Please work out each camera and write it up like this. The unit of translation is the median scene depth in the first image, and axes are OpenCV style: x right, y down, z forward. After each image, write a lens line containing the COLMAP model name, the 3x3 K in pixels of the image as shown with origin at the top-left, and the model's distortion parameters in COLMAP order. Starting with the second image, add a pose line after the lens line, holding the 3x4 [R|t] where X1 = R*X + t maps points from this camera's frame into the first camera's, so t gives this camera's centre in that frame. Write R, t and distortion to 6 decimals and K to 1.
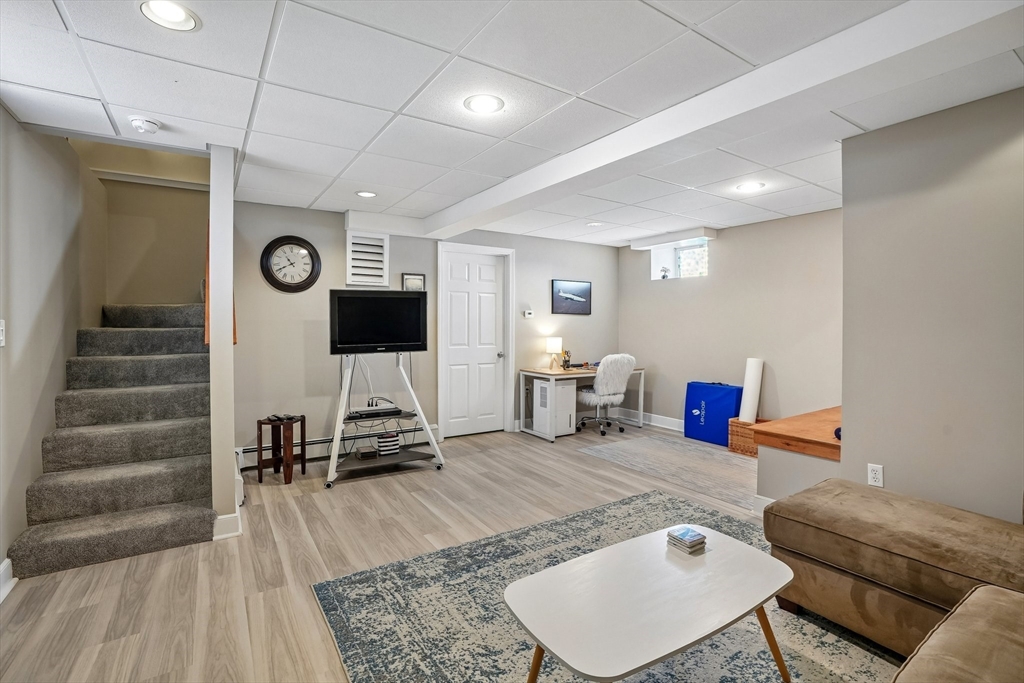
lens RADIAL K [[473.4, 0, 507.8], [0, 473.4, 336.0], [0, 0, 1]] dist [-0.034109, 0.008785]
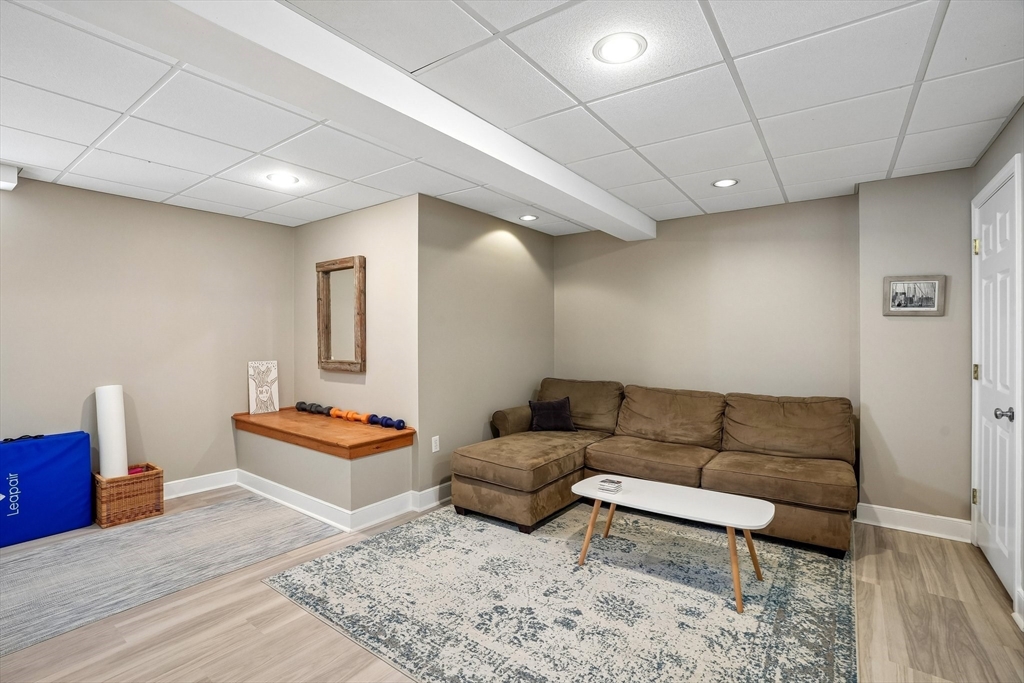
lens RADIAL K [[473.4, 0, 505.0], [0, 473.4, 342.9], [0, 0, 1]] dist [-0.034109, 0.008785]
pose [[-0.353135, -0.013170, 0.935480, -0.485214], [0.020566, 0.999550, 0.021836, -0.026879], [-0.935346, 0.026950, -0.352706, 1.014242]]
